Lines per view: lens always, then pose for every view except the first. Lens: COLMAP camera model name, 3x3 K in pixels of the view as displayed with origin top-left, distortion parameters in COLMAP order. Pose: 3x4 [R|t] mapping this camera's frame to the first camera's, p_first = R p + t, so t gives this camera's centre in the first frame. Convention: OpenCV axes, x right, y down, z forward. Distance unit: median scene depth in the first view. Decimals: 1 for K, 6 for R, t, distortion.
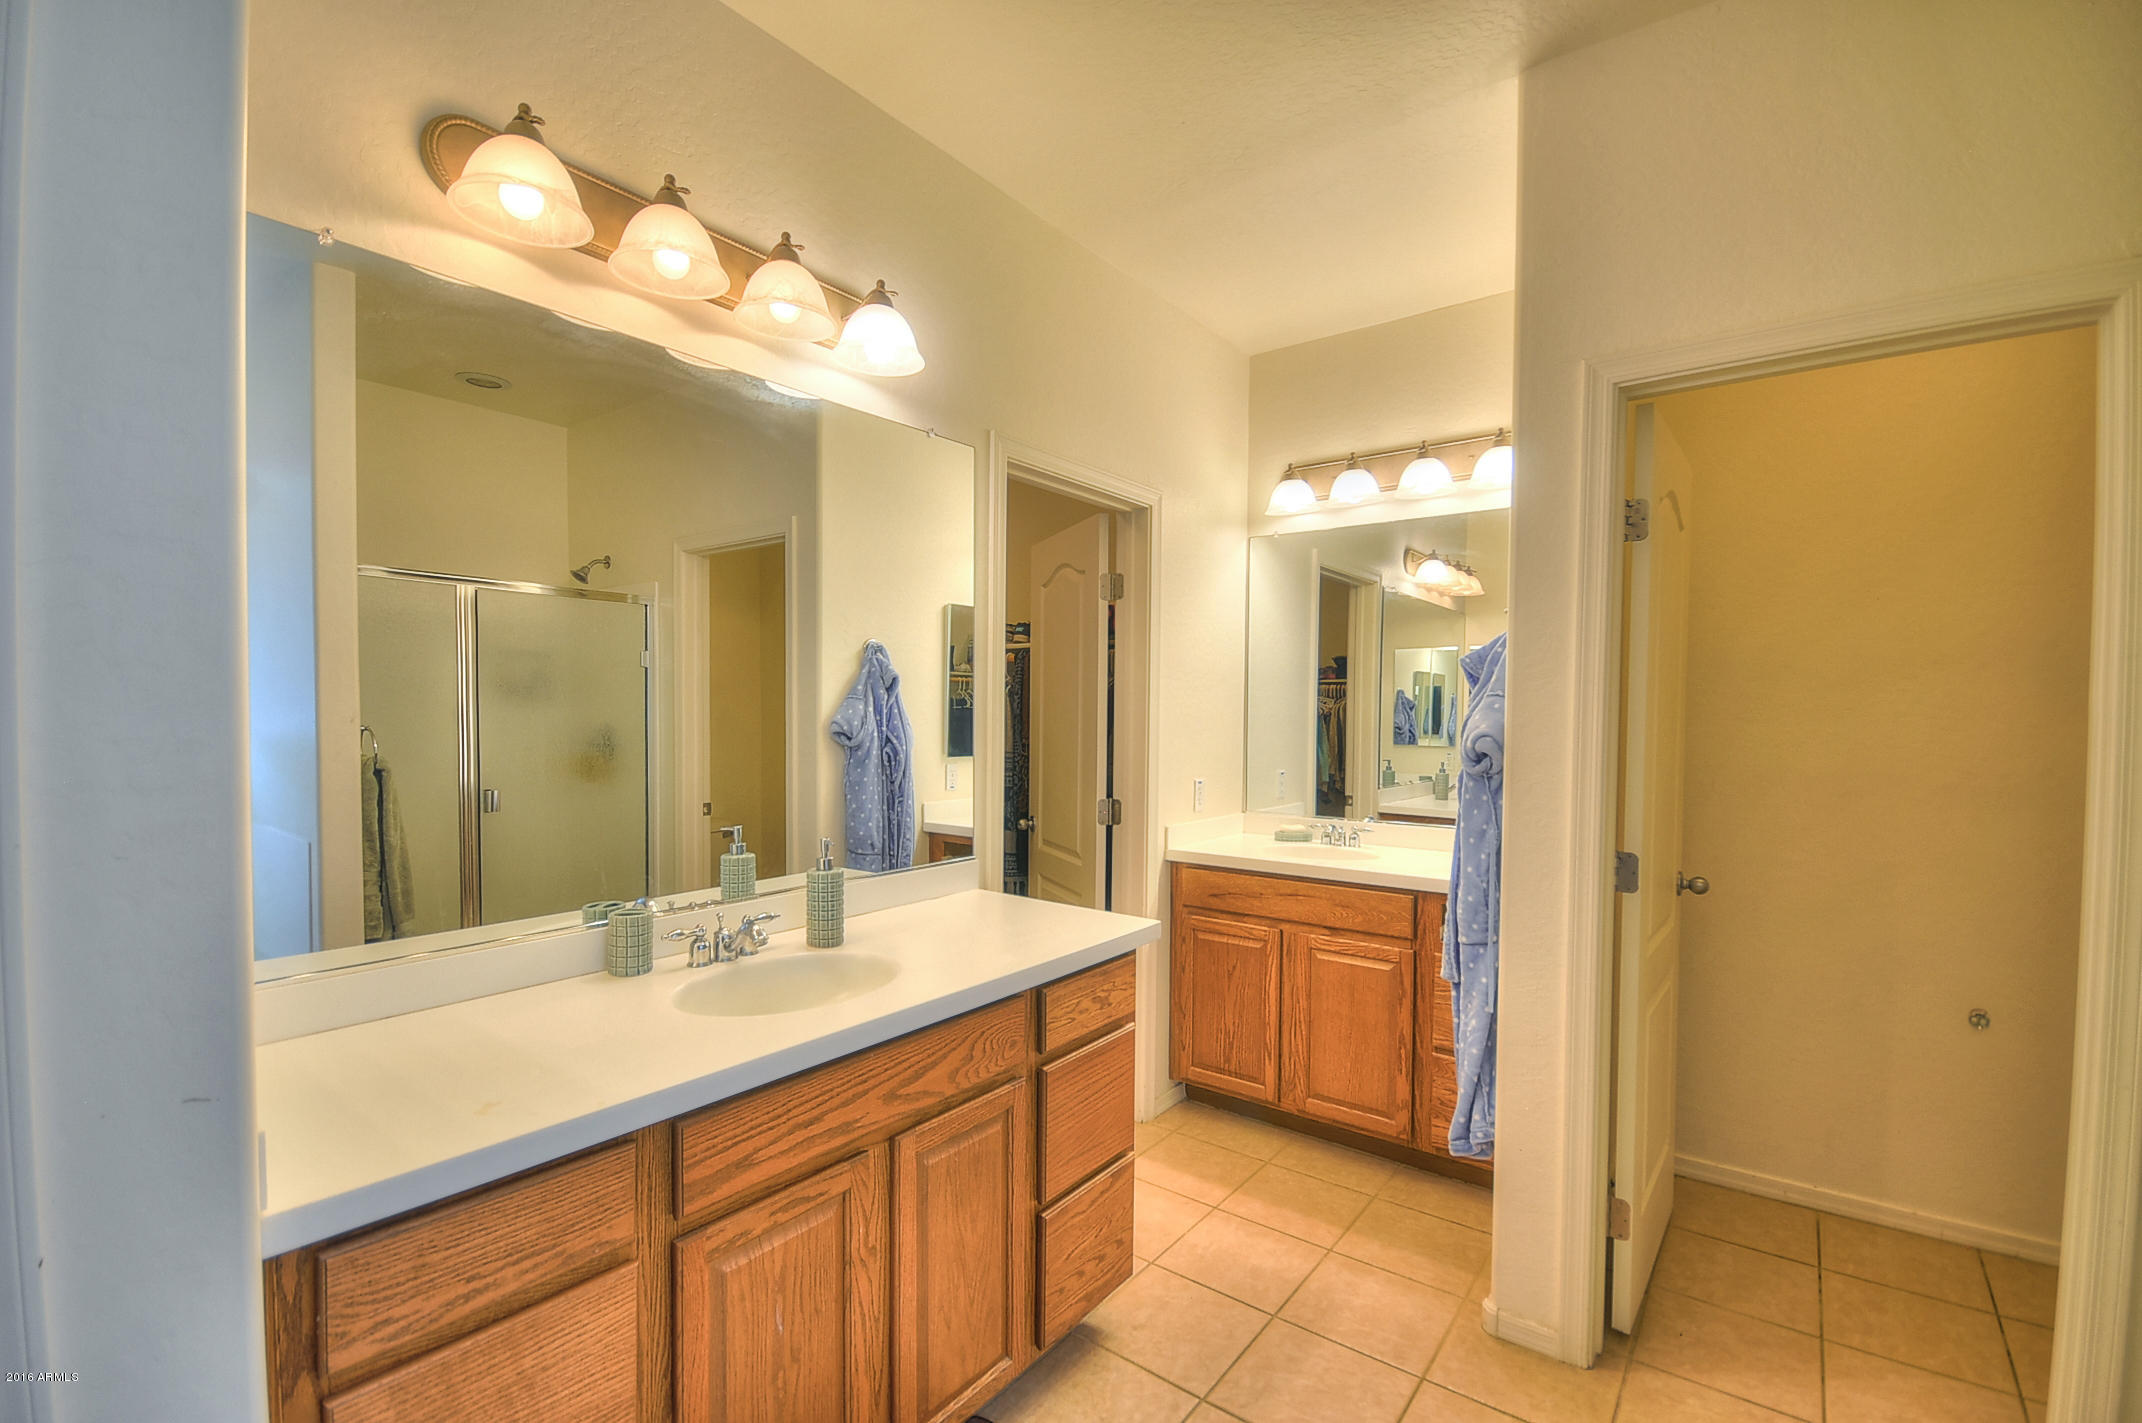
lens RADIAL K [[936.9, 0, 1072.5], [0, 936.9, 738.9], [0, 0, 1]] dist [0.007235, -0.008206]
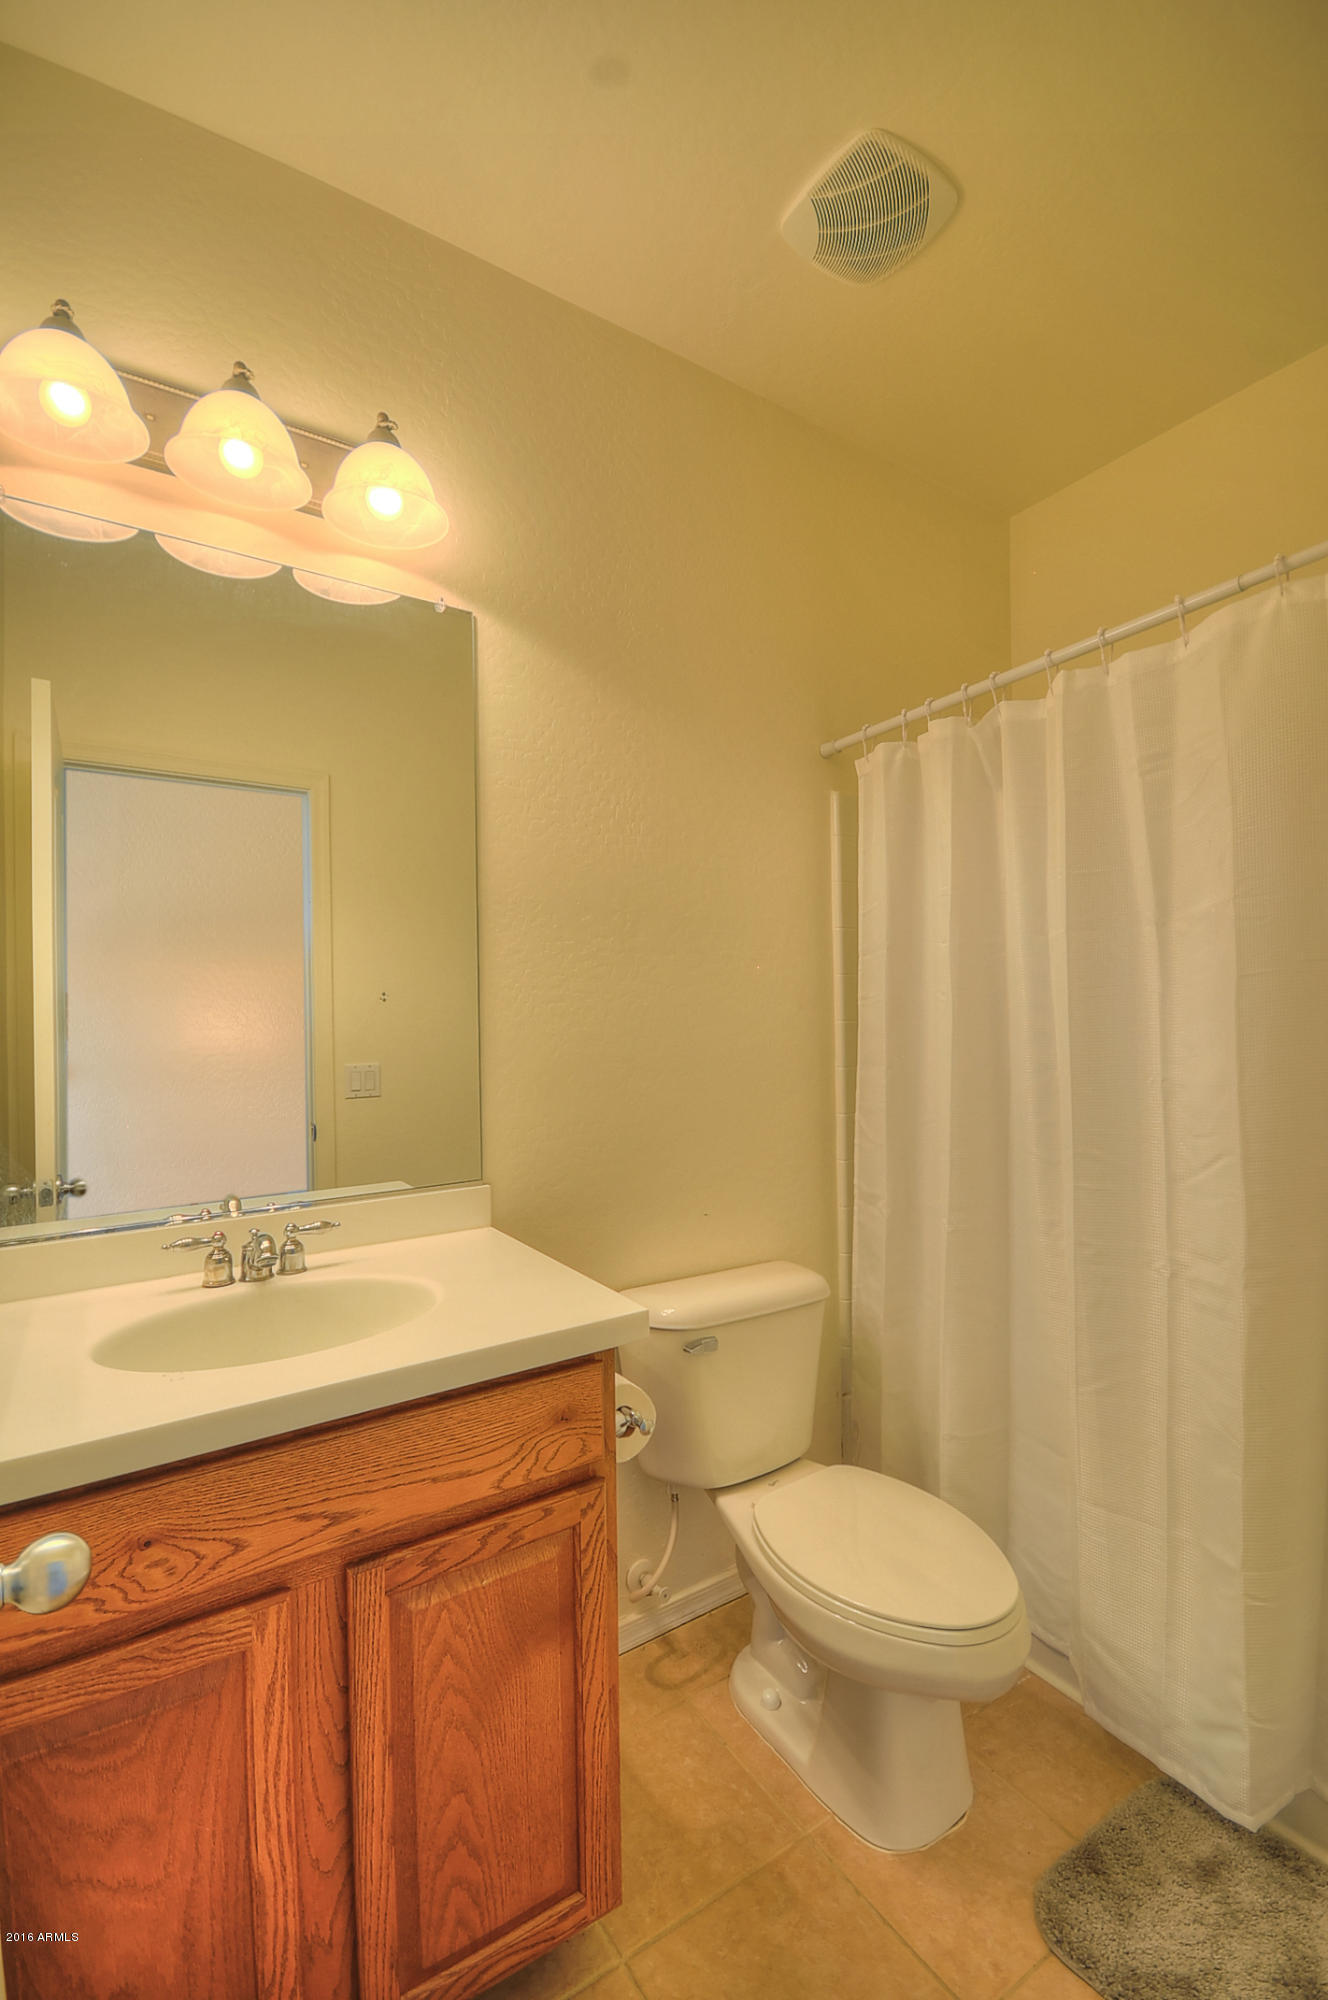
lens RADIAL K [[926.1, 0, 659.6], [0, 926.1, 980.3], [0, 0, 1]] dist [0.025345, -0.000037]
pose [[0.931745, -0.008376, -0.363017, 0.265912], [-0.000383, 0.999711, -0.024049, -0.008158], [0.363114, 0.022547, 0.931472, 0.363977]]
